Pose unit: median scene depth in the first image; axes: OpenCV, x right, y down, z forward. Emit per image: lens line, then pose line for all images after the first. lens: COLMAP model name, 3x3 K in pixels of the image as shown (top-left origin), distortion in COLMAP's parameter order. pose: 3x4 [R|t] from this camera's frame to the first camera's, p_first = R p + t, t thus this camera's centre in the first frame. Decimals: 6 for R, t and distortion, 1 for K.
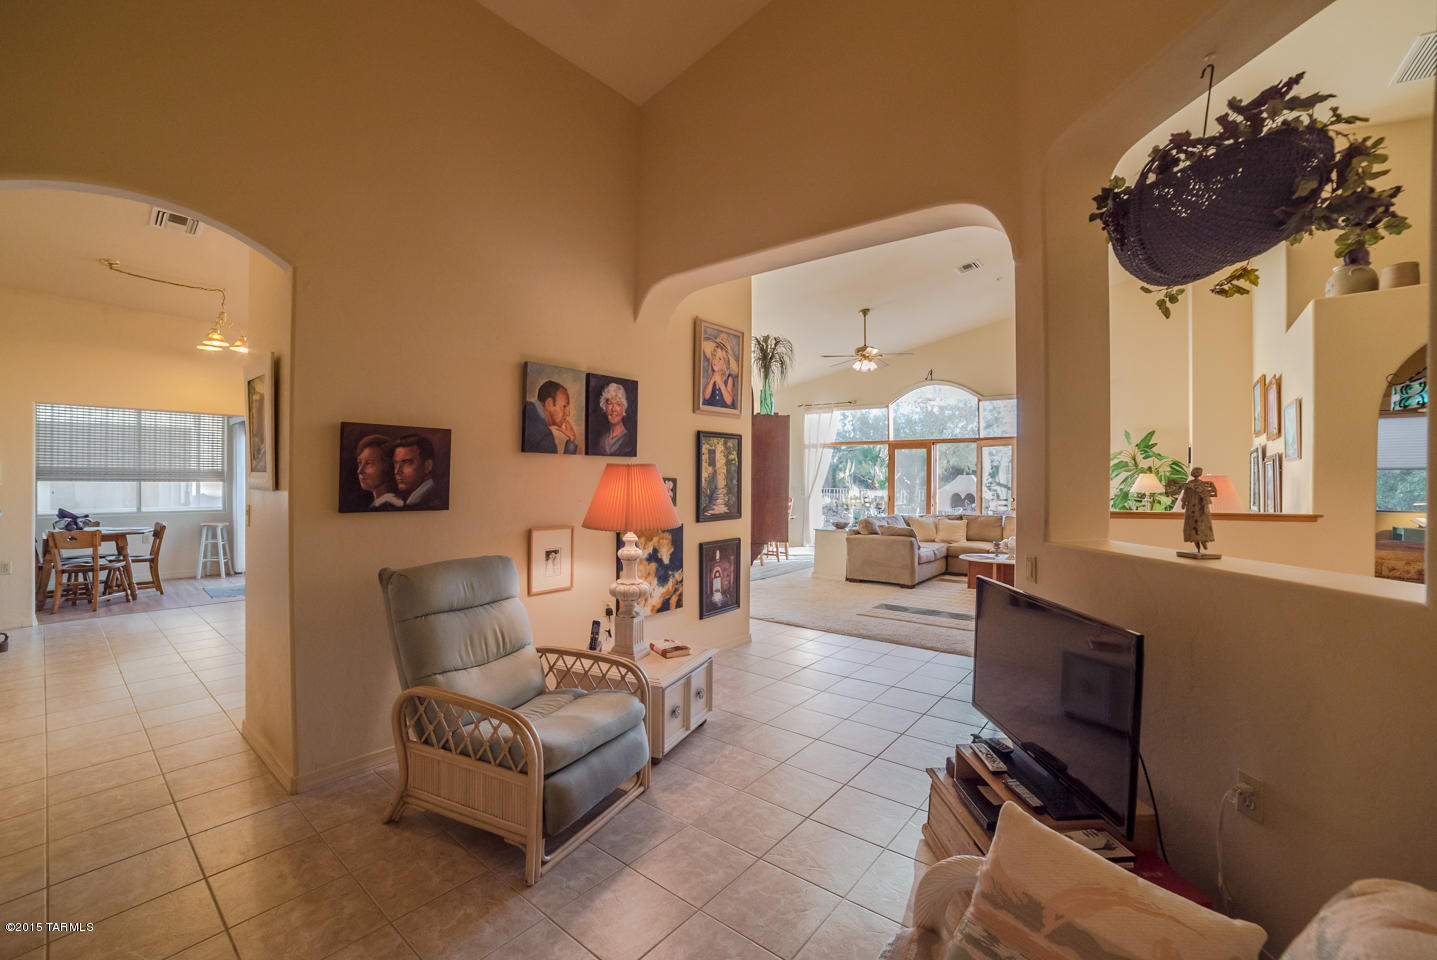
lens RADIAL K [[596.2, 0, 715.7], [0, 596.2, 482.5], [0, 0, 1]] dist [-0.101401, 0.036499]
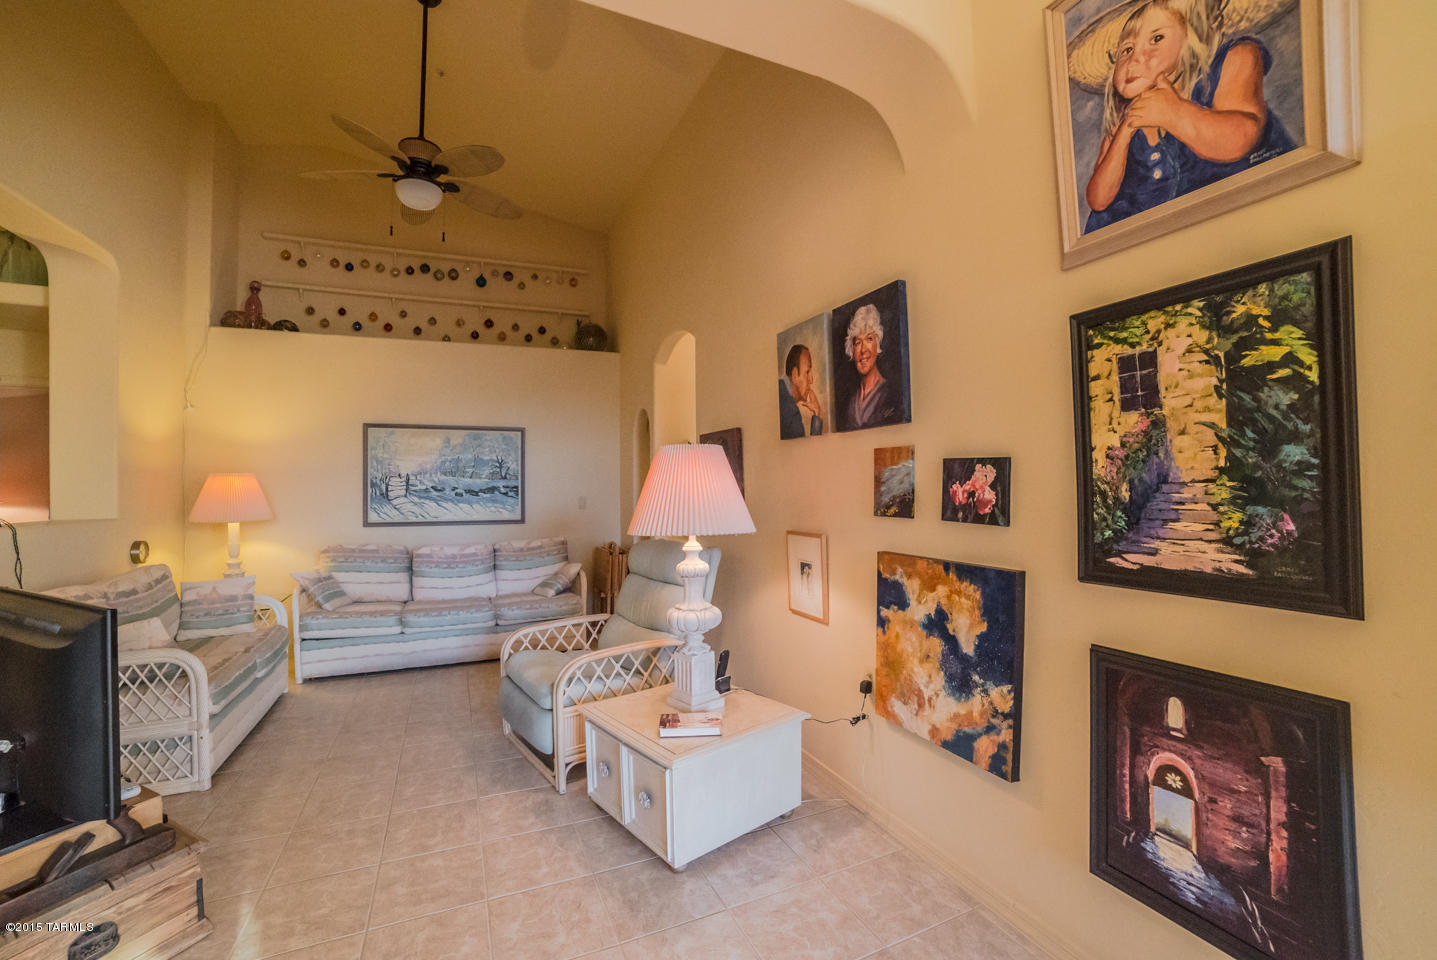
lens RADIAL K [[596.2, 0, 715.7], [0, 596.2, 482.5], [0, 0, 1]] dist [-0.101401, 0.036499]
pose [[-0.450793, -0.009918, -0.892574, 0.380796], [-0.002209, 0.999948, -0.009996, 0.014906], [0.892626, -0.002535, -0.450791, 1.017801]]
